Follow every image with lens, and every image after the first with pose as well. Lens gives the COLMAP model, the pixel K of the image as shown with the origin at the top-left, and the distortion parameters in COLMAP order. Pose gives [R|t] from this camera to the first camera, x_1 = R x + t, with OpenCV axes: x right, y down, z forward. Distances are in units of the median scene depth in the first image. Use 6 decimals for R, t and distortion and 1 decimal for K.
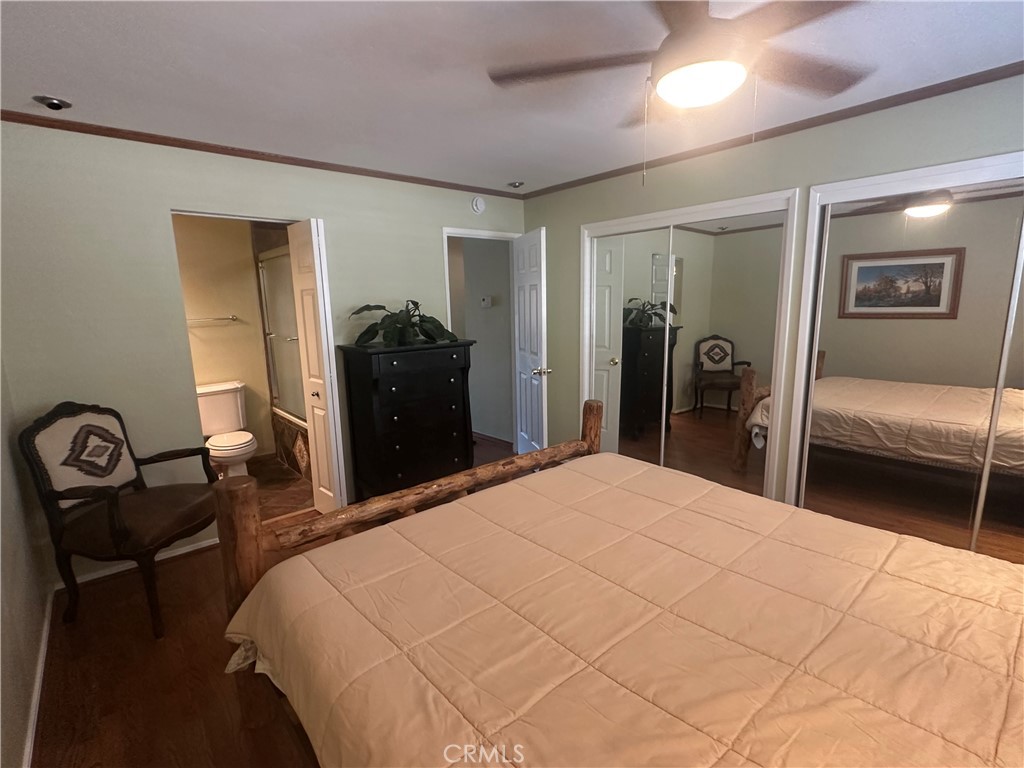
lens RADIAL K [[481.4, 0, 510.7], [0, 481.4, 382.7], [0, 0, 1]] dist [0.002359, 0.002067]
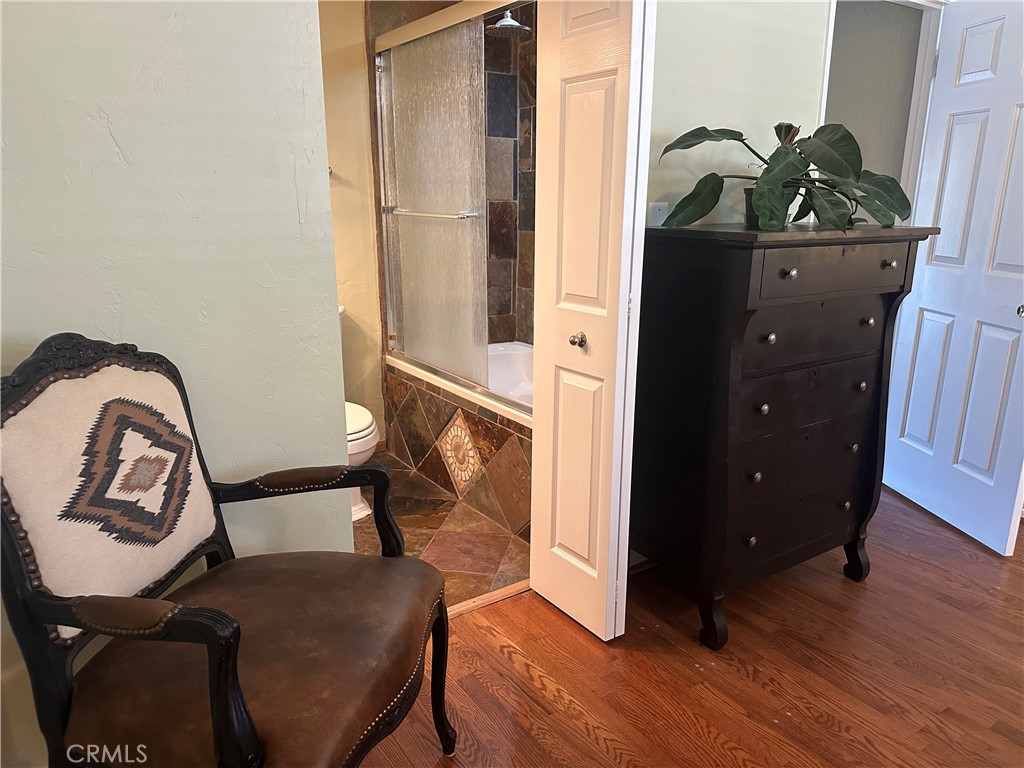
lens RADIAL K [[716.1, 0, 515.3], [0, 716.1, 387.1], [0, 0, 1]] dist [0.064410, -0.077690]
pose [[0.990972, 0.061844, -0.118954, -0.498390], [-0.050714, 0.994239, 0.094425, 0.010116], [0.124108, -0.087540, 0.988400, 0.482293]]
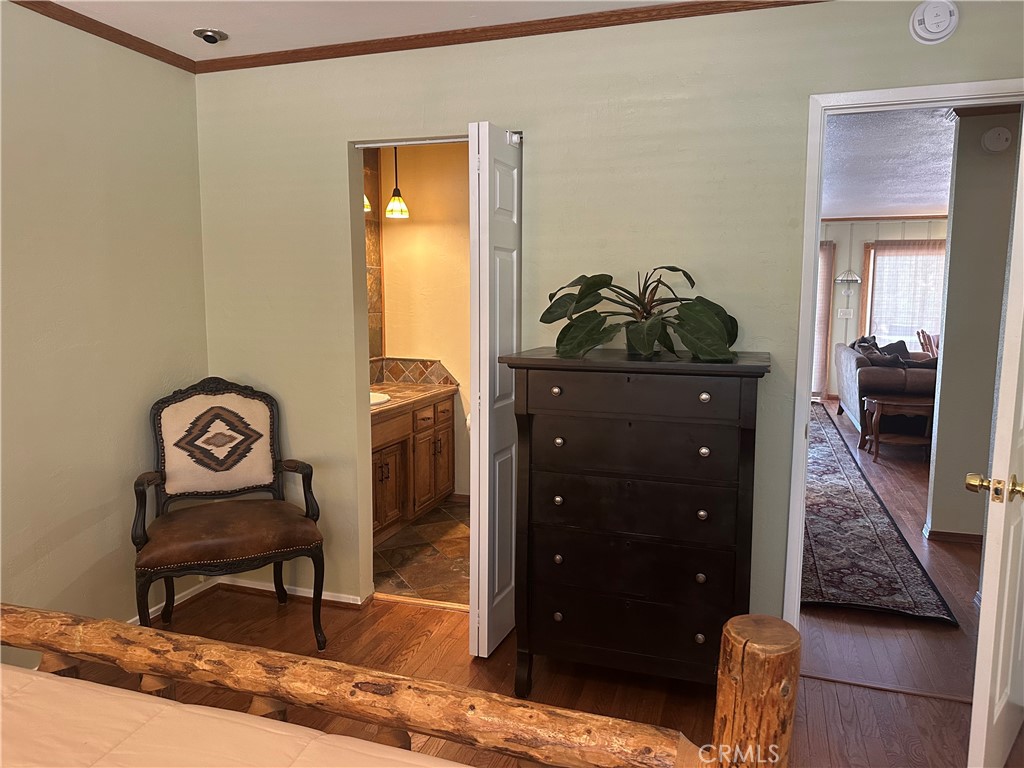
lens RADIAL K [[716.1, 0, 517.9], [0, 716.1, 385.0], [0, 0, 1]] dist [0.064410, -0.077690]
pose [[0.515044, 0.129842, -0.847273, 0.464867], [-0.158164, 0.985883, 0.054938, -0.102707], [0.842445, 0.105712, 0.528309, 0.738165]]
